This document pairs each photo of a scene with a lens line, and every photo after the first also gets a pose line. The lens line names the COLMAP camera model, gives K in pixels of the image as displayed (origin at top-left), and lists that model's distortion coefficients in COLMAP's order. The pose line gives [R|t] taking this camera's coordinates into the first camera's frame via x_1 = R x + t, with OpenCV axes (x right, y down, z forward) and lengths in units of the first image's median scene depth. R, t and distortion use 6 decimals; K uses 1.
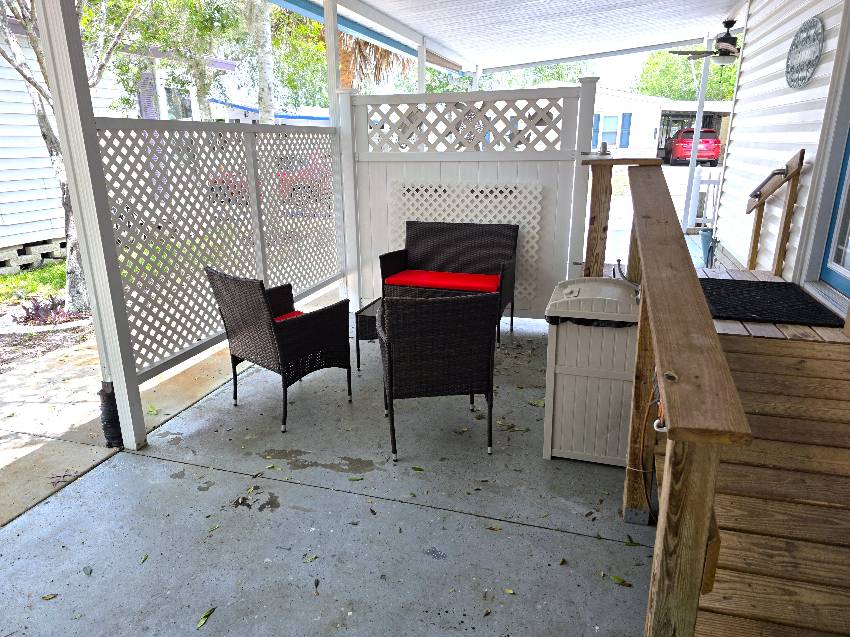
lens RADIAL K [[539.7, 0, 425.0], [0, 539.7, 318.5], [0, 0, 1]] dist [0.015169, -0.004165]
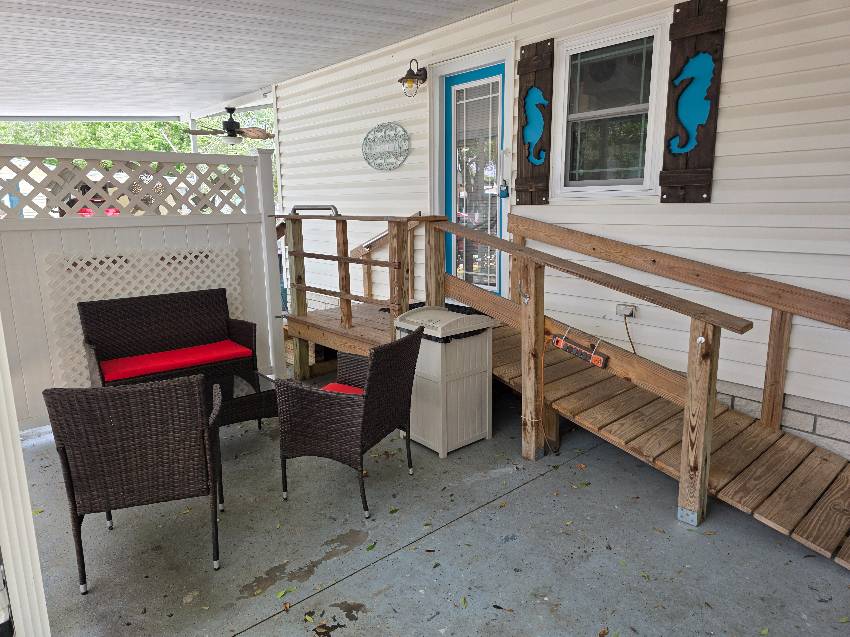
lens RADIAL K [[539.7, 0, 425.0], [0, 539.7, 318.5], [0, 0, 1]] dist [0.015169, -0.004165]
pose [[0.547667, -0.168802, 0.819491, -0.450017], [0.263210, 0.964470, 0.022762, -0.048721], [-0.794217, 0.203232, 0.572639, 0.170584]]
